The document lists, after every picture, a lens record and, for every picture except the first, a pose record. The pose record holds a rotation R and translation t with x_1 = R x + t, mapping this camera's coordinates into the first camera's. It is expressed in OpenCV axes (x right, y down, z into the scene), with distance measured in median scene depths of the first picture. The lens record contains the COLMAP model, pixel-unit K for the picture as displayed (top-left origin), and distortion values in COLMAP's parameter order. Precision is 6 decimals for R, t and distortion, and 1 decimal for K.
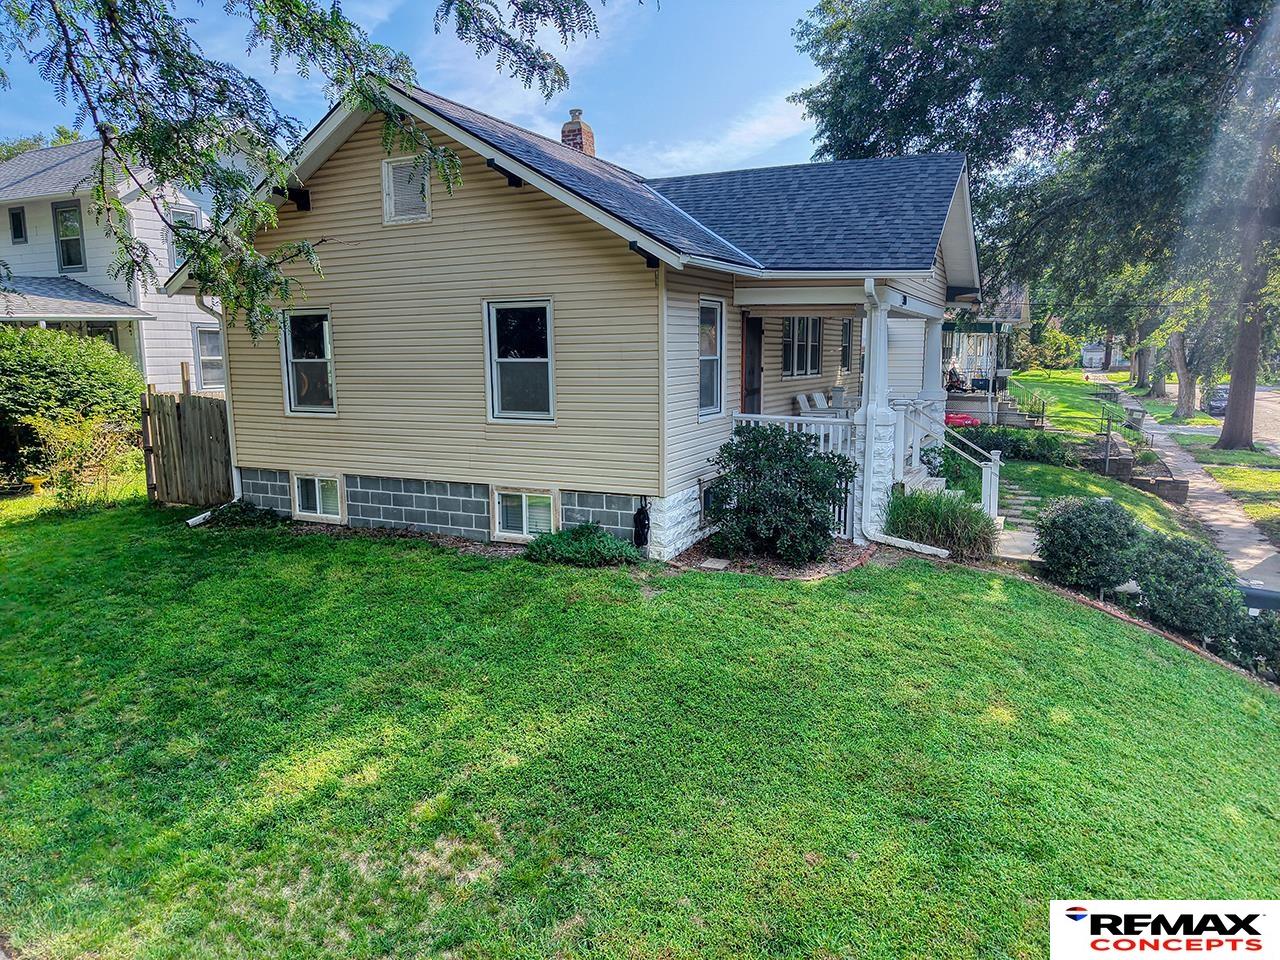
lens RADIAL K [[855.7, 0, 640.2], [0, 855.7, 487.4], [0, 0, 1]] dist [0.037735, -0.042965]
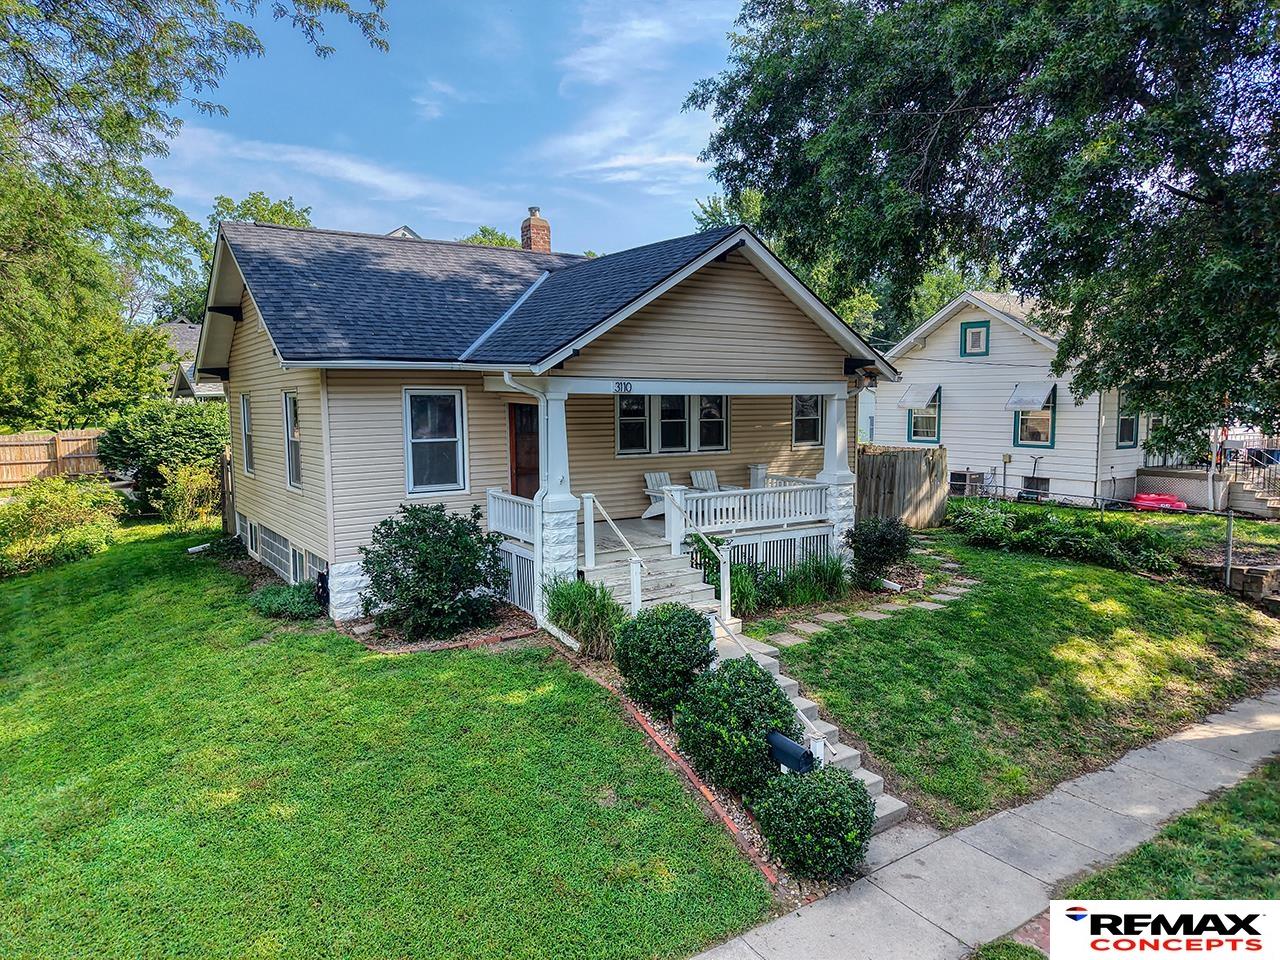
lens RADIAL K [[855.7, 0, 640.2], [0, 855.7, 487.4], [0, 0, 1]] dist [0.037735, -0.042965]
pose [[0.872444, 0.049570, -0.486193, 0.874076], [-0.074060, 0.996763, -0.031272, -0.079154], [0.483069, 0.063290, 0.873292, 0.176635]]
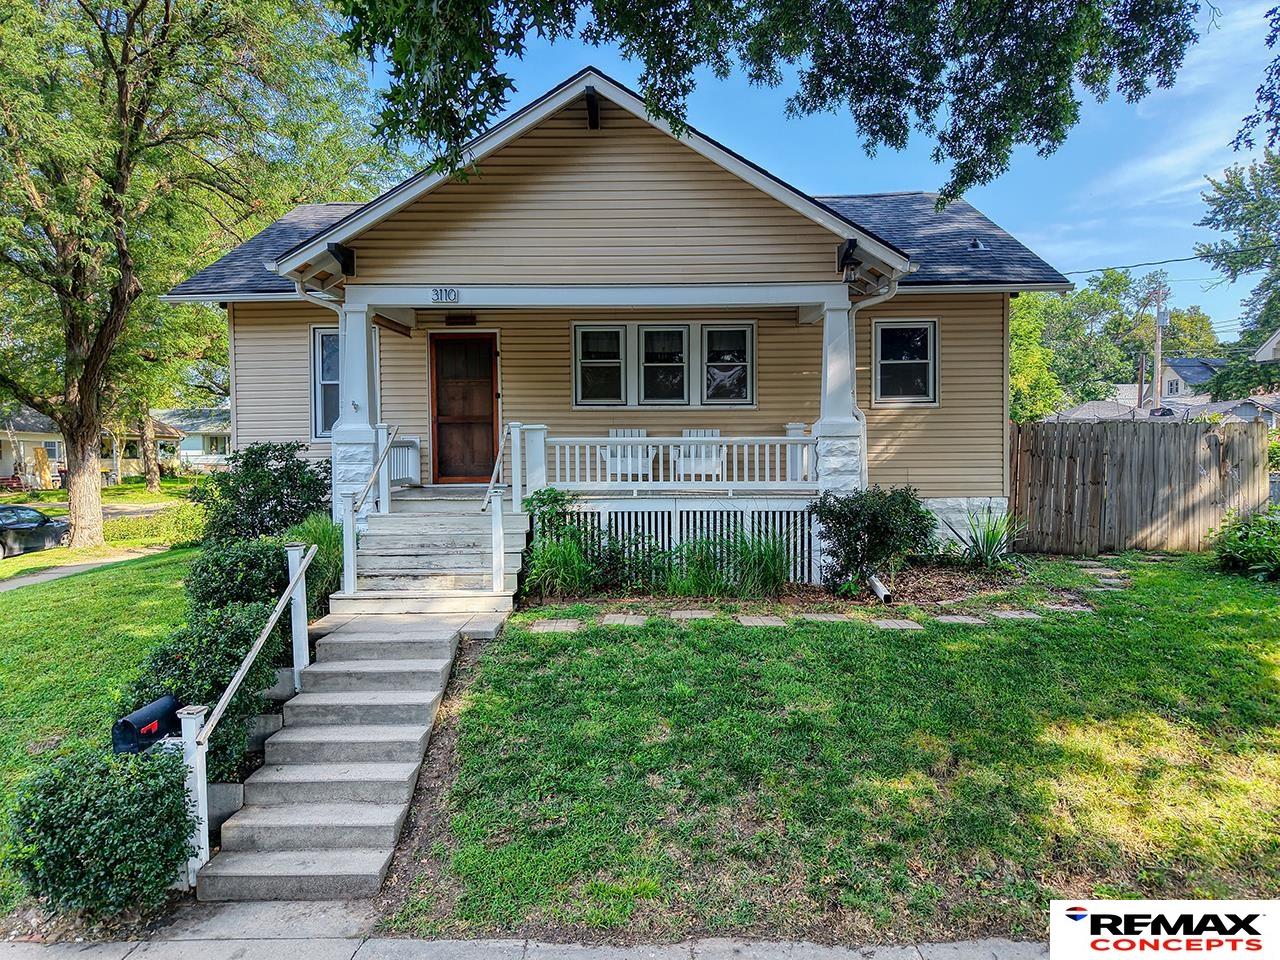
lens RADIAL K [[855.7, 0, 640.2], [0, 855.7, 487.4], [0, 0, 1]] dist [0.037735, -0.042965]
pose [[0.427441, 0.031535, -0.903493, 1.204915], [-0.134935, 0.990422, -0.029268, -0.045475], [0.893916, 0.134423, 0.427603, 0.917124]]
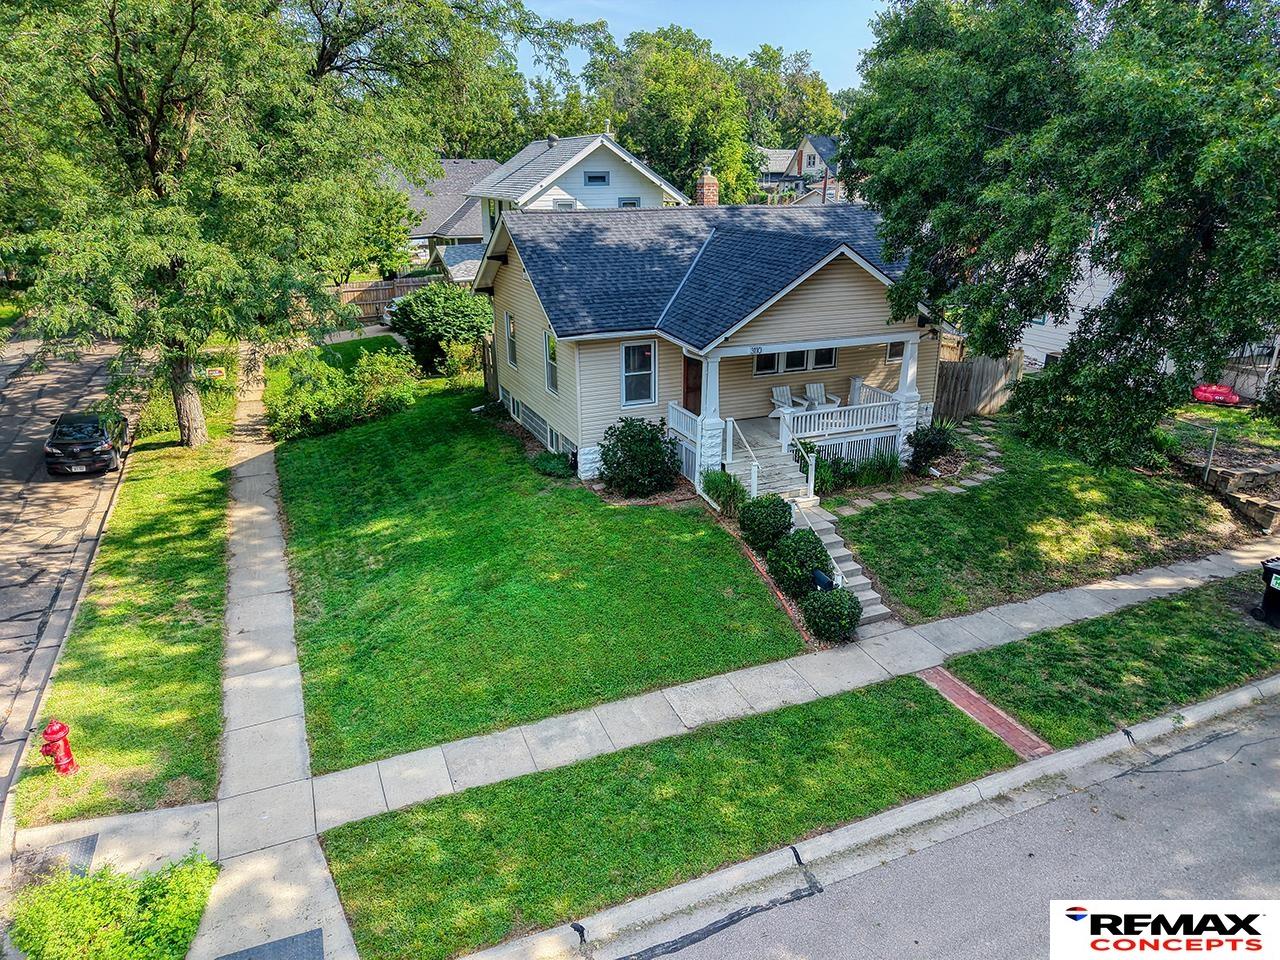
lens RADIAL K [[855.7, 0, 640.2], [0, 855.7, 487.4], [0, 0, 1]] dist [0.037735, -0.042965]
pose [[0.764333, 0.221752, -0.605493, 1.243639], [-0.101003, 0.968589, 0.227230, -0.333205], [0.636862, -0.112523, 0.762722, -0.383093]]
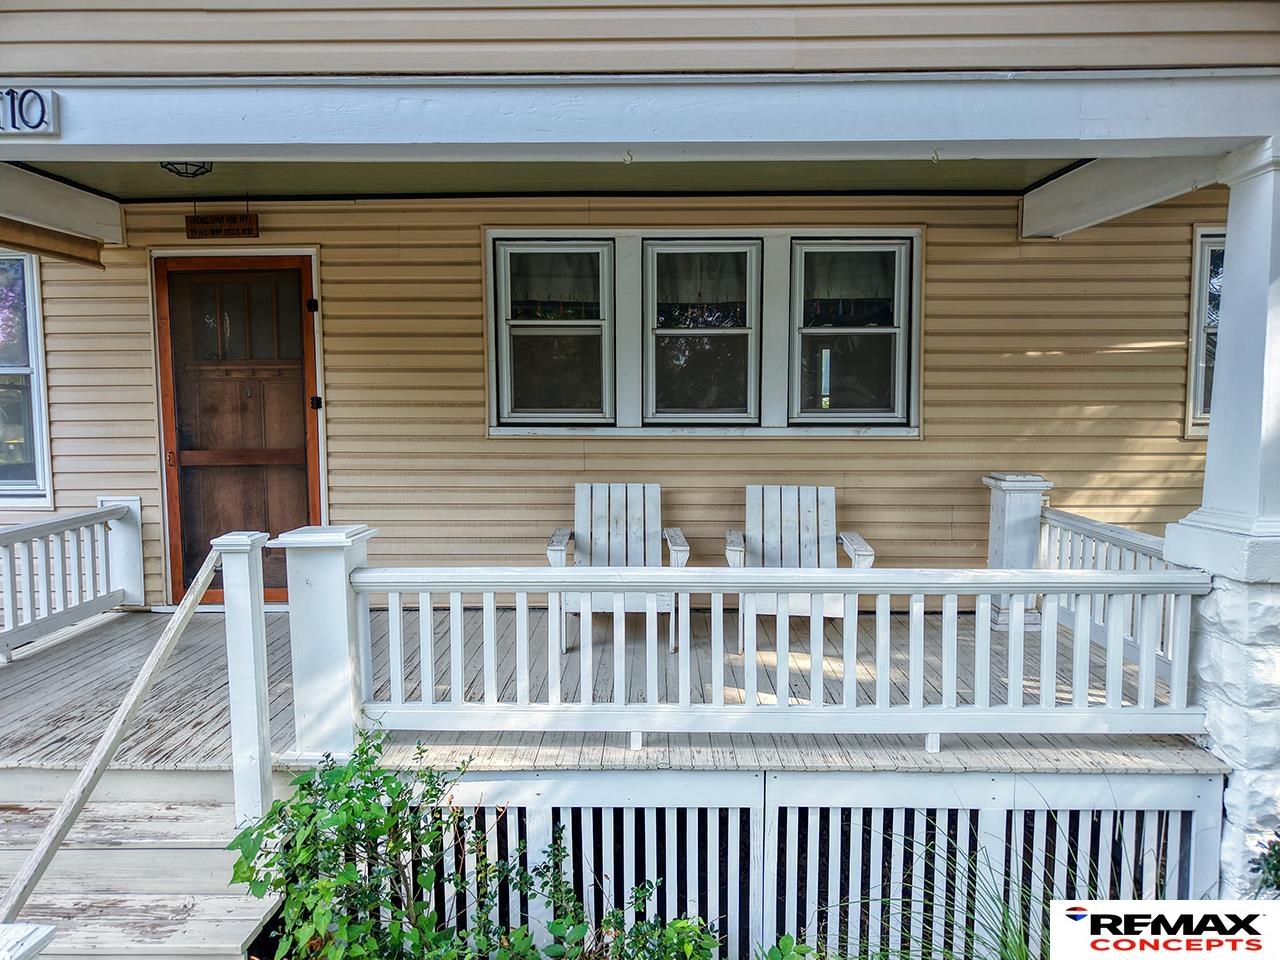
lens RADIAL K [[865.5, 0, 640.0], [0, 865.5, 480.0], [0, 0, 1]] dist [-0.002745, -0.004360]
pose [[0.429501, 0.071682, -0.900217, 0.662541], [-0.137785, 0.990375, 0.013122, -0.153976], [0.892493, 0.118401, 0.435244, 1.154775]]
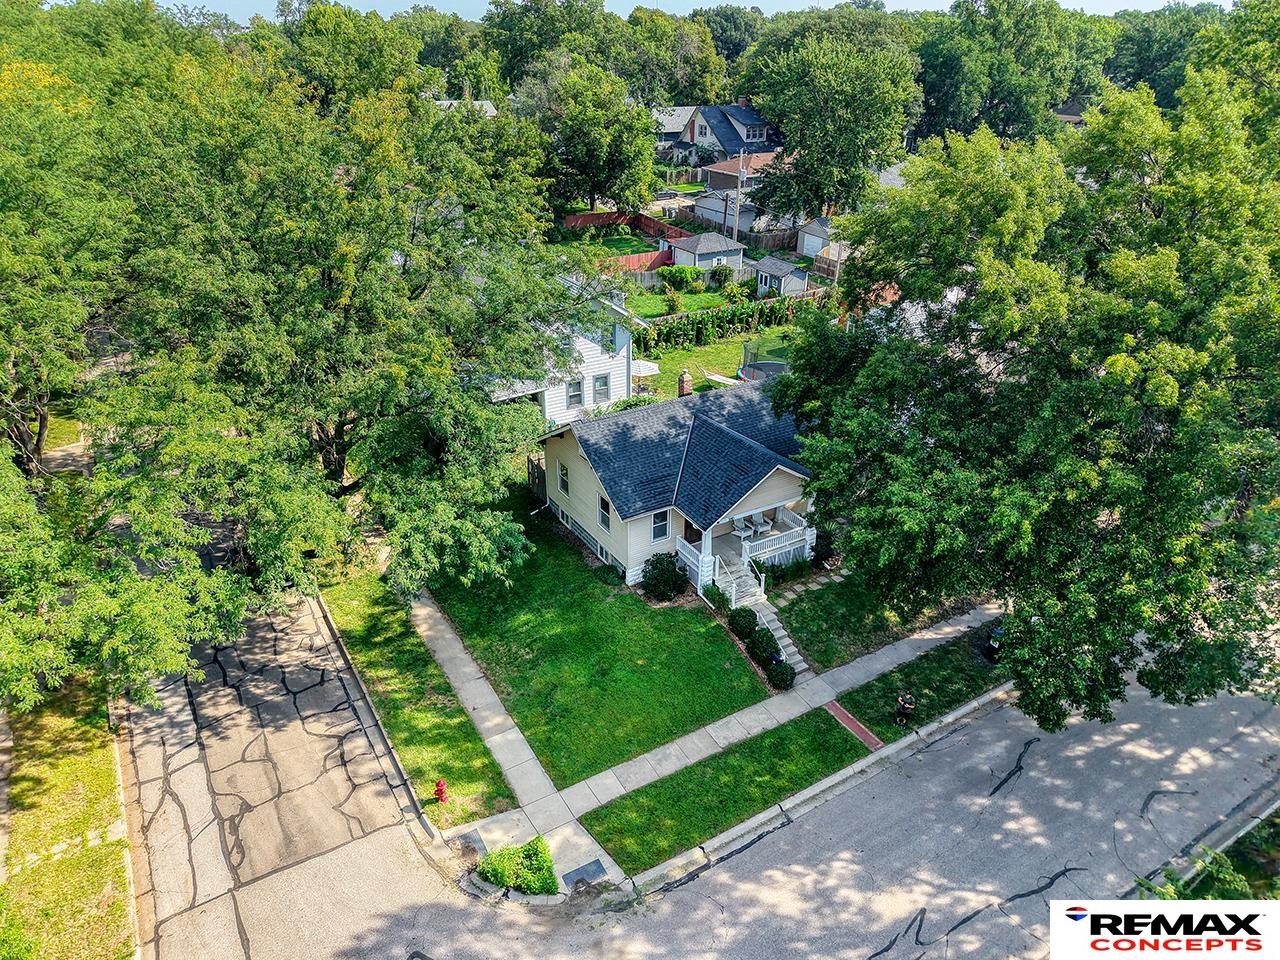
lens RADIAL K [[855.7, 0, 640.2], [0, 855.7, 487.4], [0, 0, 1]] dist [0.037735, -0.042965]
pose [[0.848847, 0.262324, -0.458961, 1.405909], [-0.102623, 0.933448, 0.343721, -1.330814], [0.518582, -0.244667, 0.819275, -1.505892]]
